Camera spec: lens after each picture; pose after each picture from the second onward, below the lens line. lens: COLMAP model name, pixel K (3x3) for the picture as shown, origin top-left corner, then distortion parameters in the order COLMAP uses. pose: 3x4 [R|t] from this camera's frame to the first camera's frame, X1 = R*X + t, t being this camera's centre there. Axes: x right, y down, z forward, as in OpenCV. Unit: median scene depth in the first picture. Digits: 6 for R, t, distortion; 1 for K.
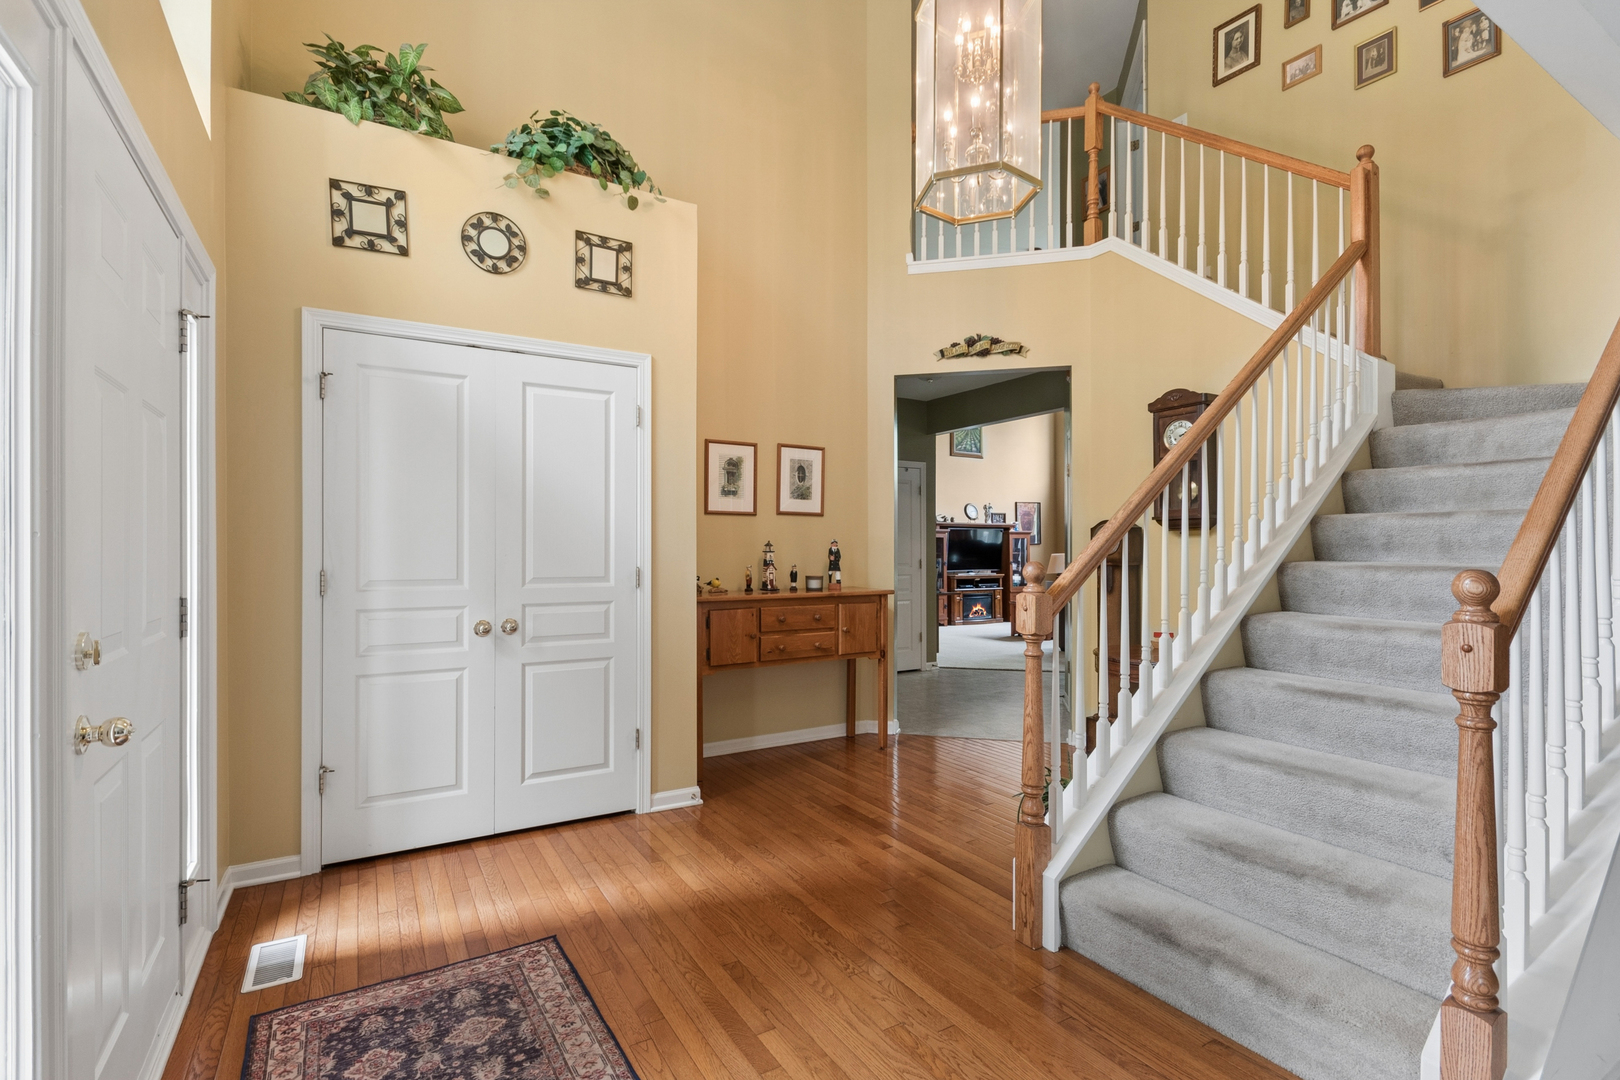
lens RADIAL K [[766.8, 0, 814.5], [0, 766.8, 545.8], [0, 0, 1]] dist [0.006480, 0.000129]
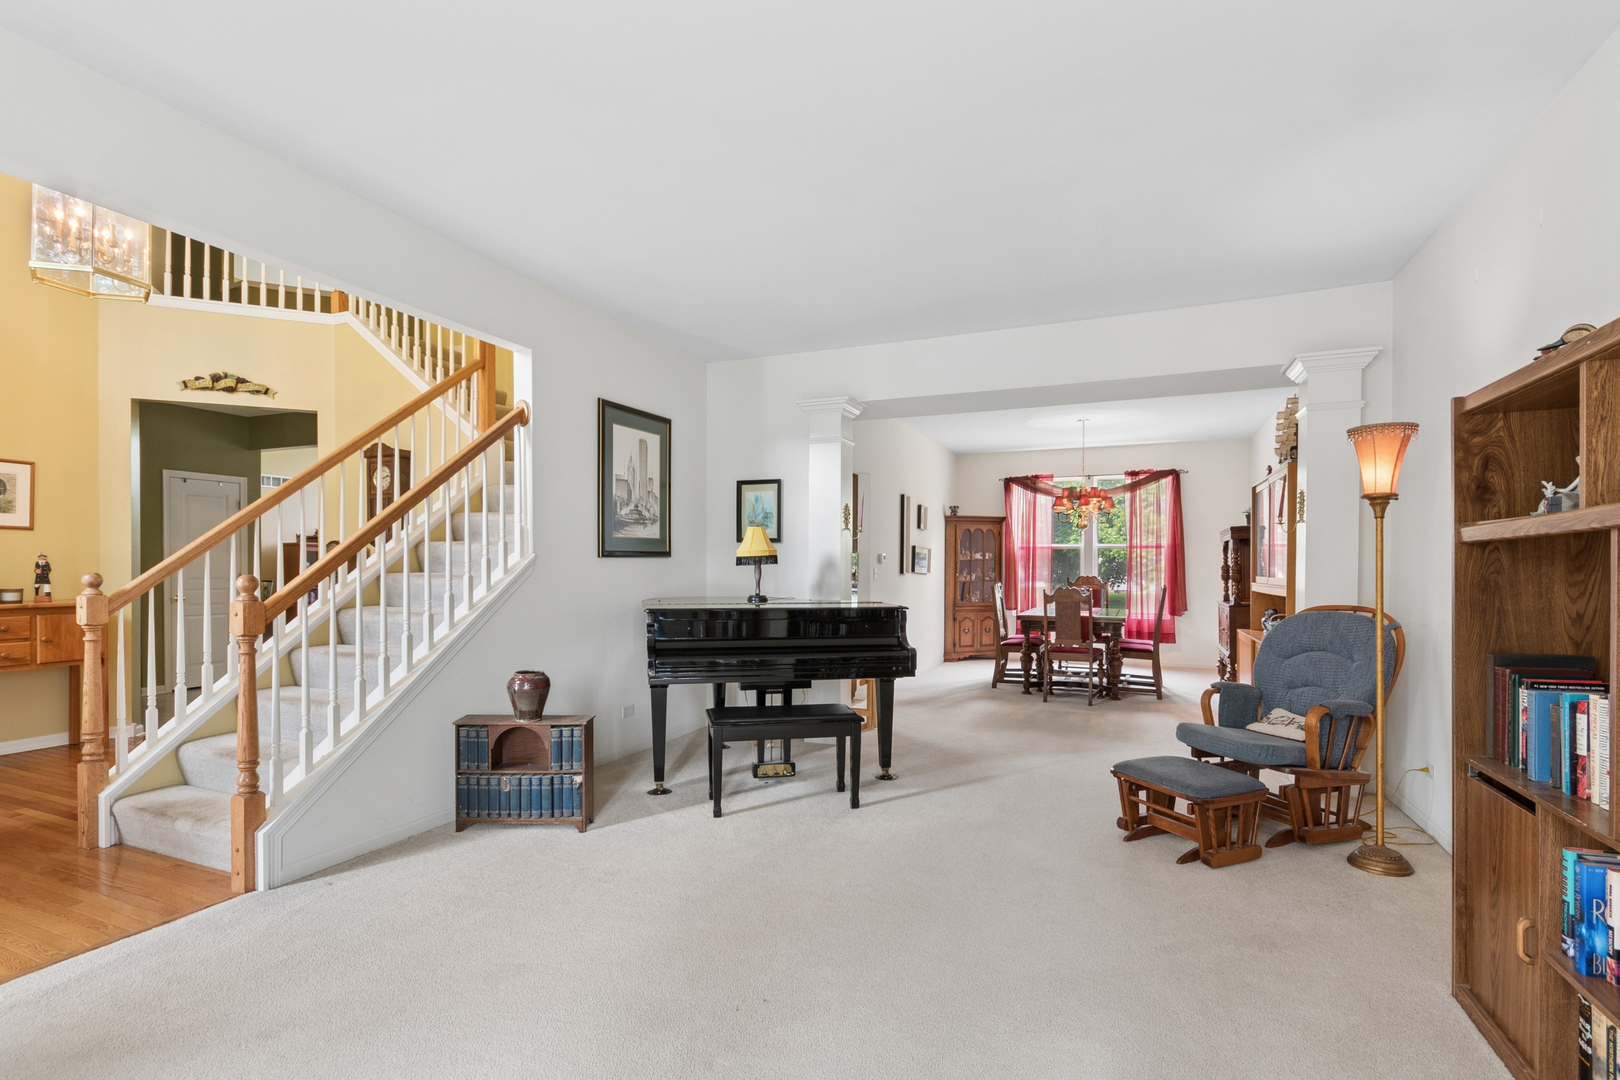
lens RADIAL K [[766.8, 0, 788.1], [0, 766.8, 574.9], [0, 0, 1]] dist [0.006480, 0.000129]
pose [[0.821160, -0.004539, 0.570680, 0.255735], [-0.005964, 0.999846, 0.016533, -0.002176], [-0.570667, -0.016980, 0.821006, -0.417366]]
